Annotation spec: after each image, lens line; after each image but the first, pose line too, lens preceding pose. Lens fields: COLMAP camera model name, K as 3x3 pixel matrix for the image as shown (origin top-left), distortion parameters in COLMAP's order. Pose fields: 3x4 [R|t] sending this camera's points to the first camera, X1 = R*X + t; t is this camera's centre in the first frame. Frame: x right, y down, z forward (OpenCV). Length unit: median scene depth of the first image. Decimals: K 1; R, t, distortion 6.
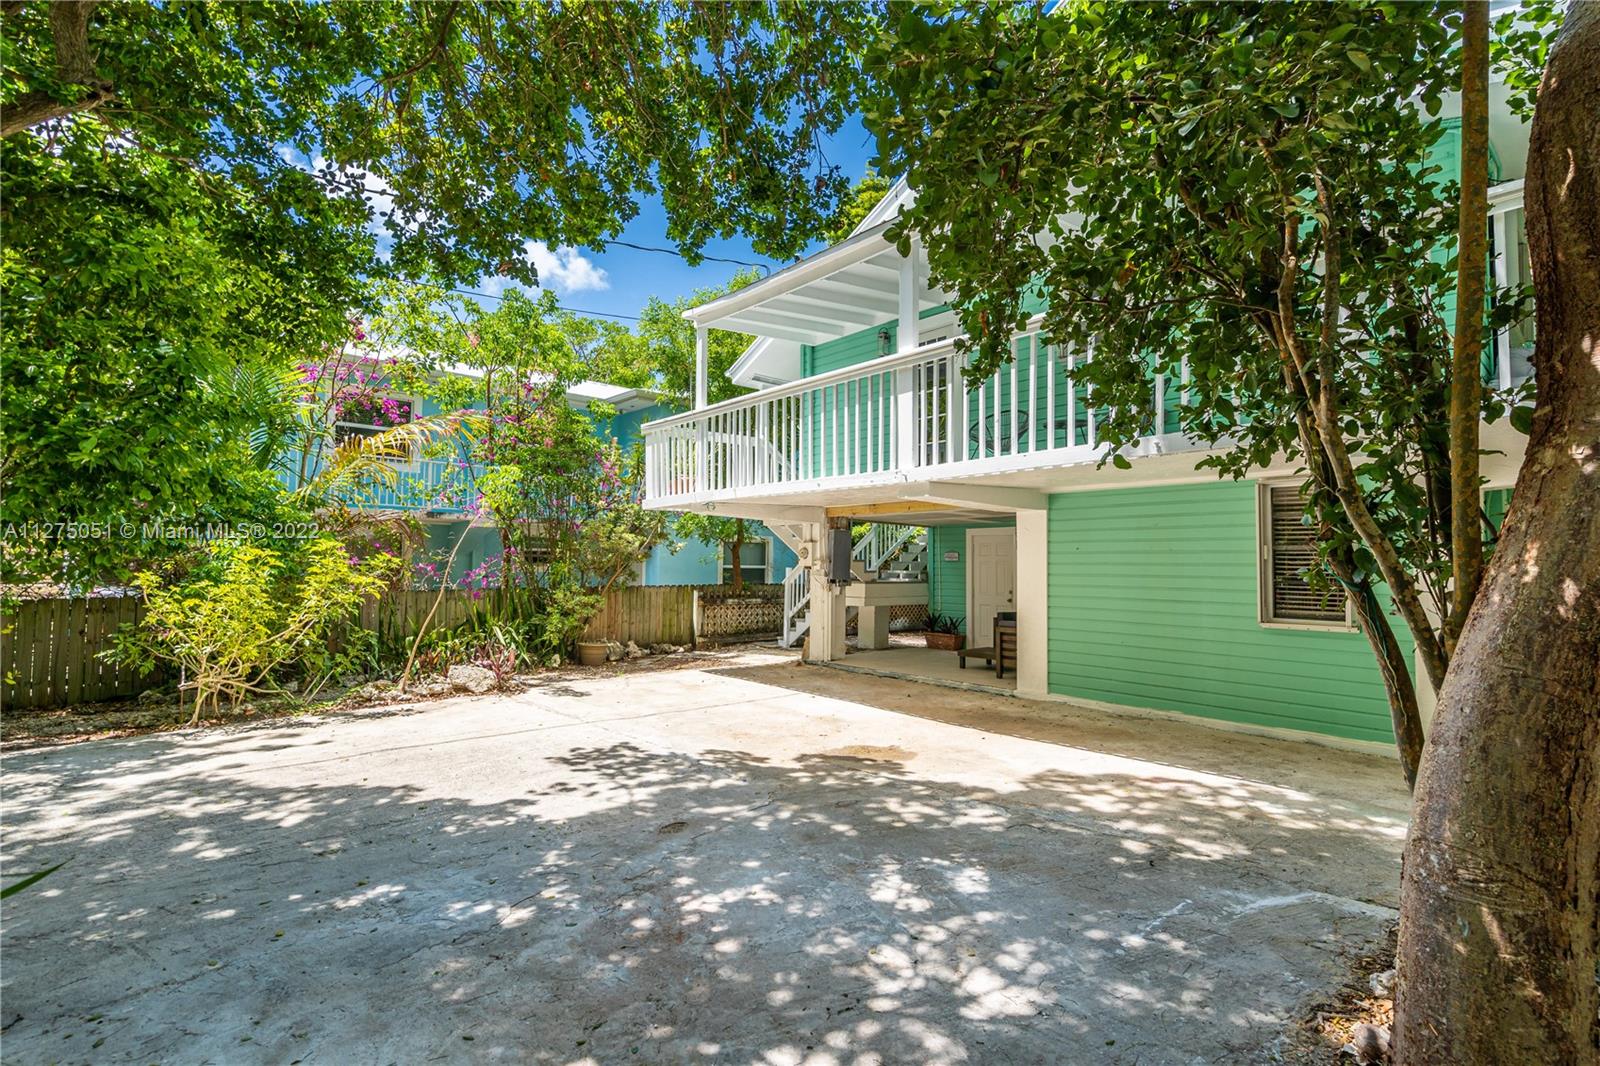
lens RADIAL K [[761.5, 0, 800.0], [0, 761.5, 533.0], [0, 0, 1]] dist [0.000889, 0.000110]
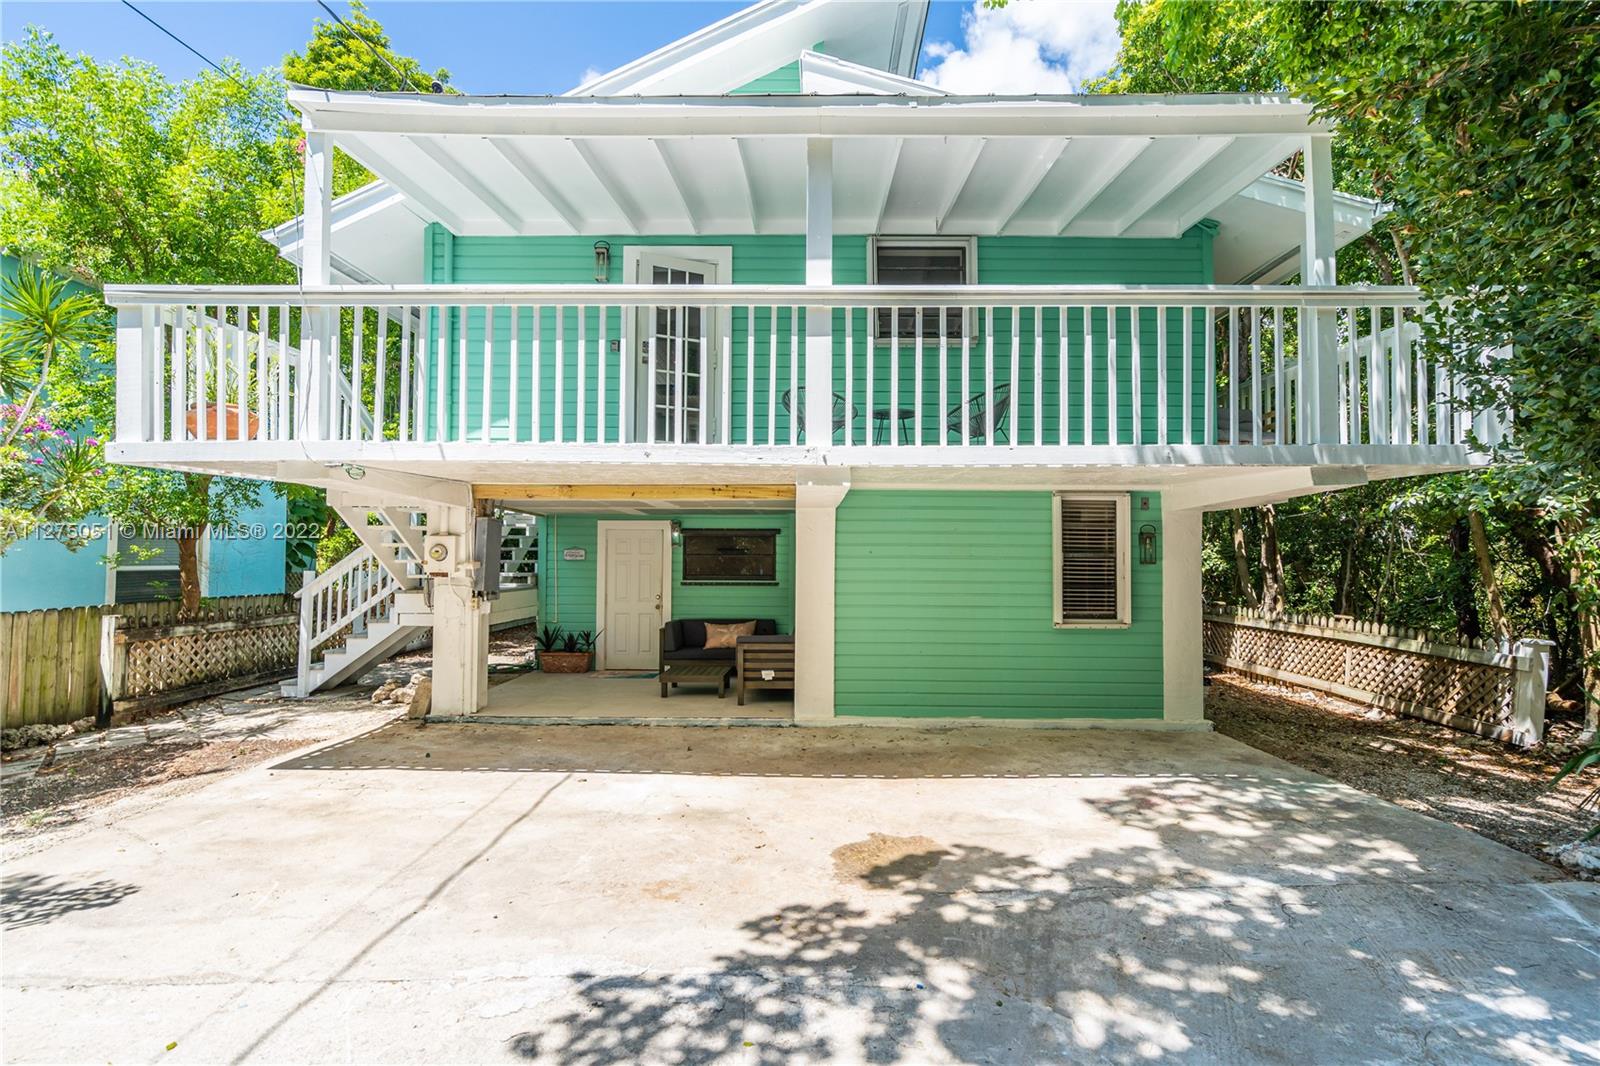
lens RADIAL K [[761.9, 0, 856.6], [0, 761.9, 527.6], [0, 0, 1]] dist [-0.018577, 0.000476]
pose [[0.635355, 0.019603, 0.771971, -0.511362], [-0.027554, 0.999617, -0.002706, -0.001371], [-0.771728, -0.019552, 0.635652, 0.618743]]
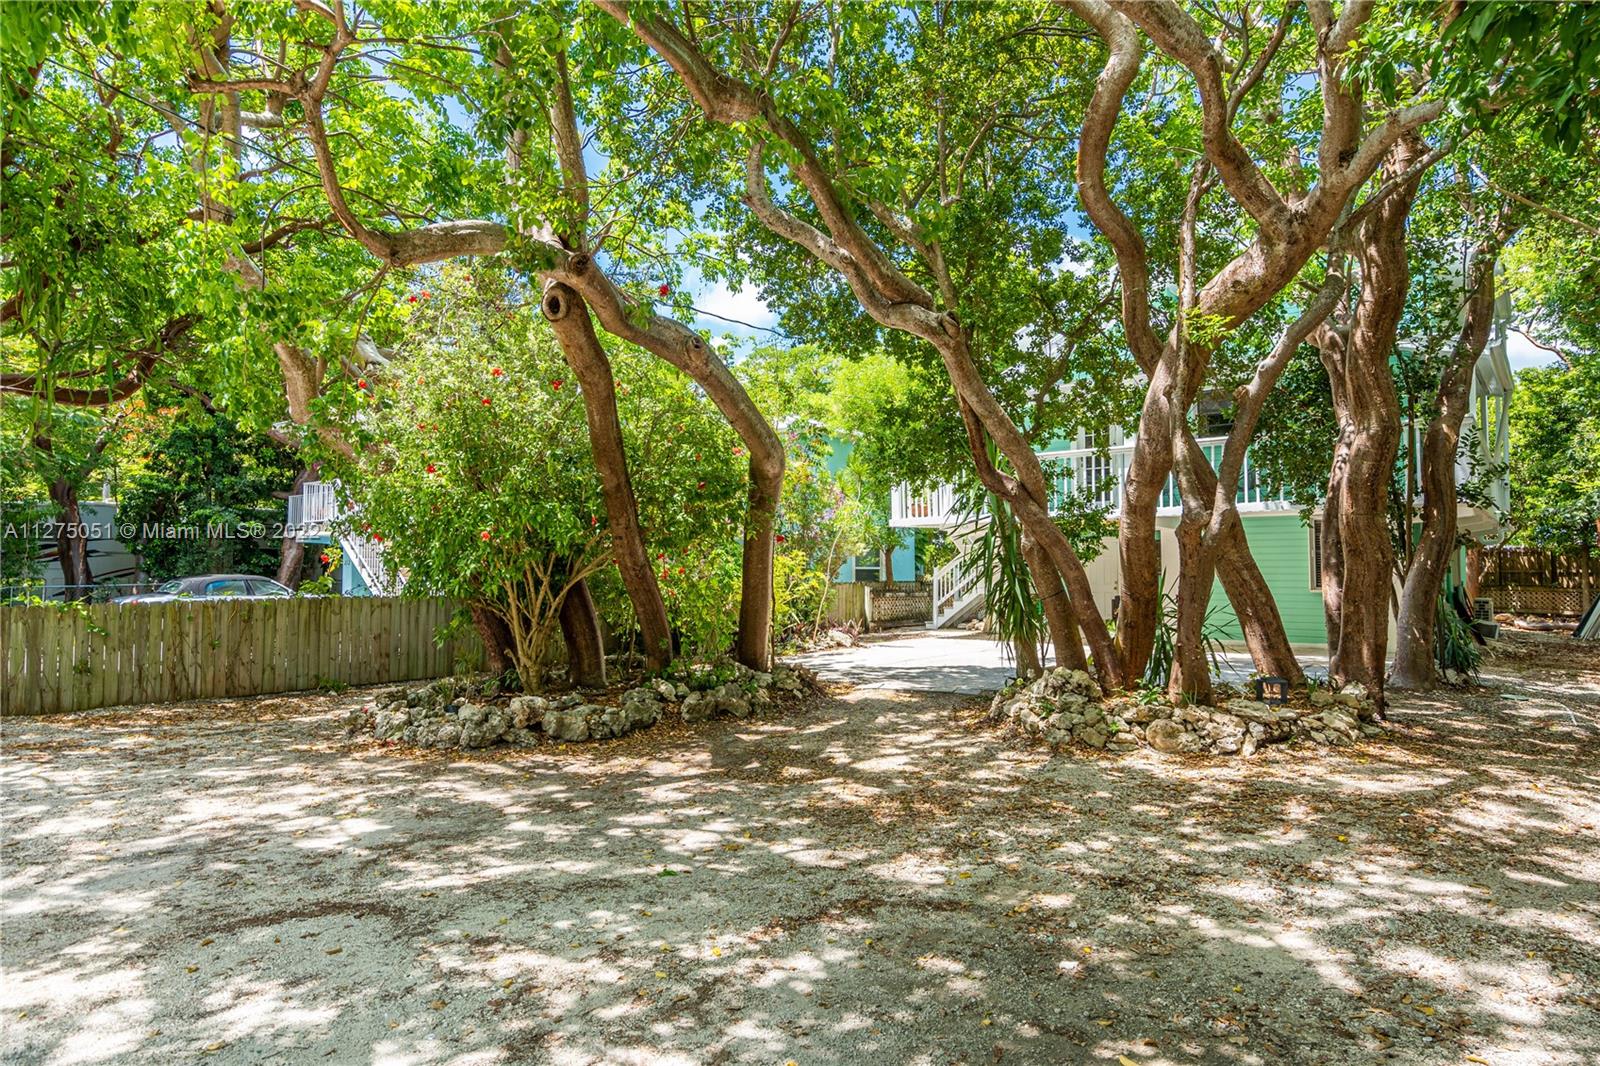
lens RADIAL K [[920.4, 0, 803.5], [0, 920.4, 548.2], [0, 0, 1]] dist [0.002083, 0.001465]
pose [[0.989999, -0.012210, 0.140547, -1.118422], [0.009580, 0.999766, 0.019372, -0.049512], [-0.140751, -0.017832, 0.989884, -1.265864]]
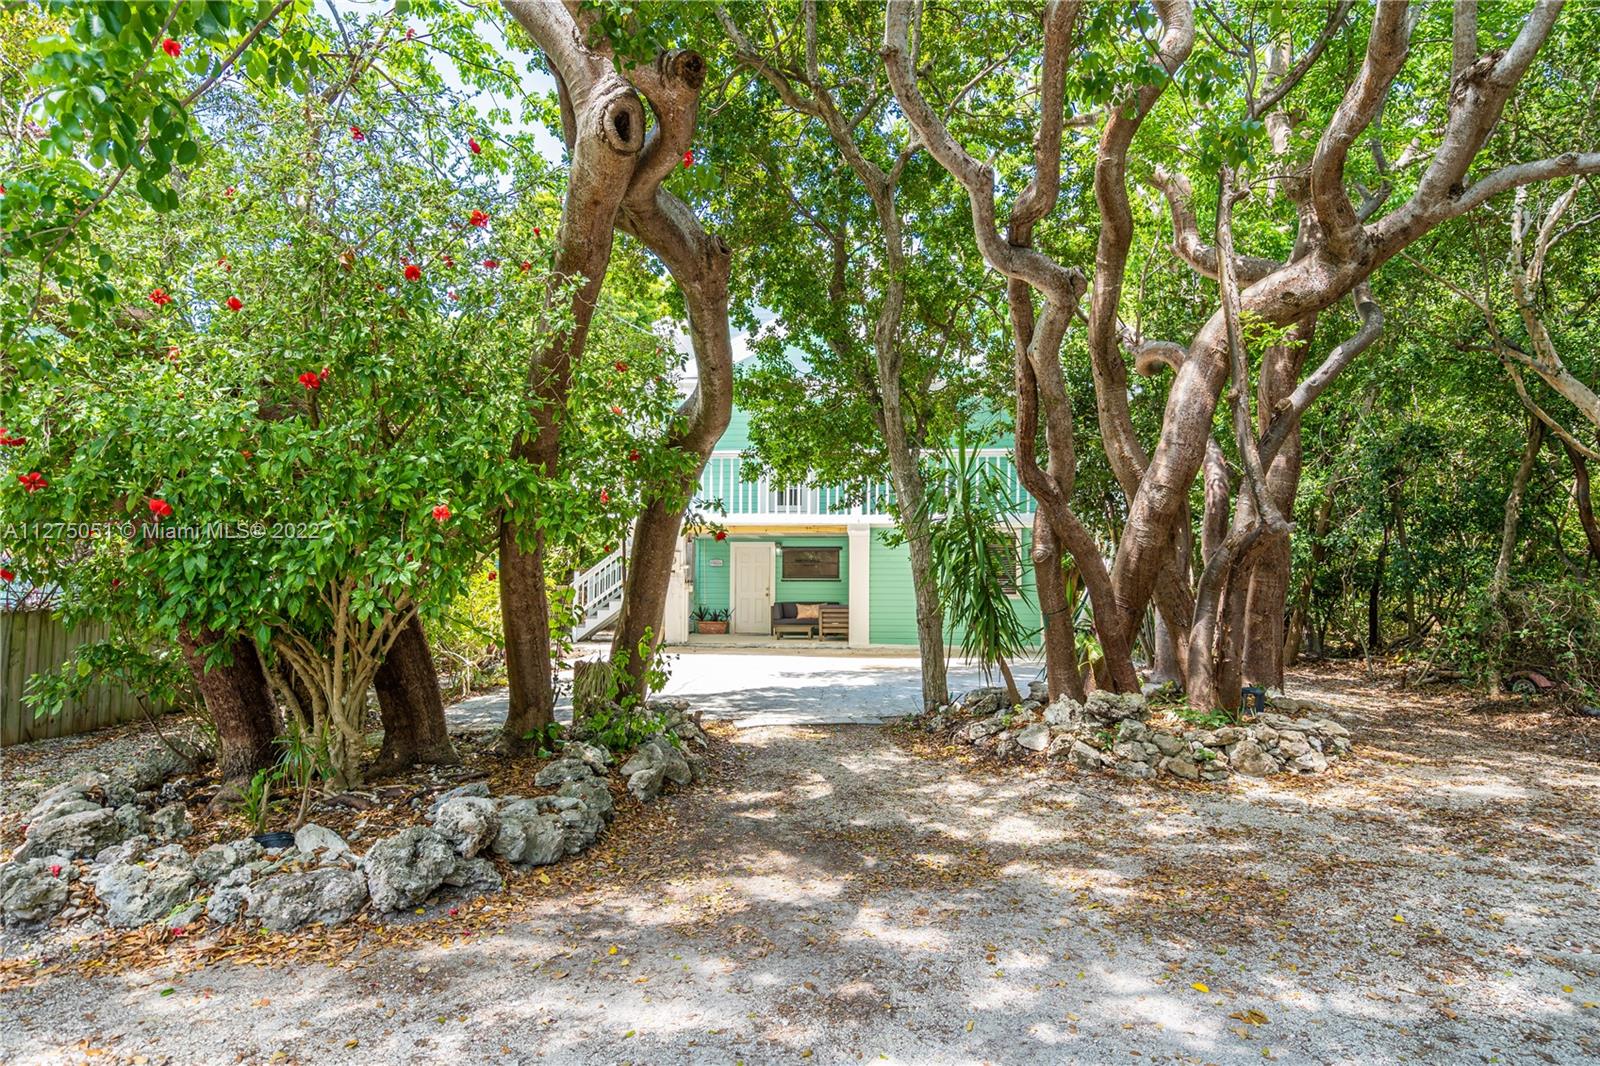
lens RADIAL K [[920.4, 0, 803.5], [0, 920.4, 548.2], [0, 0, 1]] dist [0.002083, 0.001465]
pose [[0.740679, 0.009682, 0.671790, -1.685231], [-0.025417, 0.999584, 0.013617, -0.037252], [-0.671379, -0.027161, 0.740617, -0.582520]]
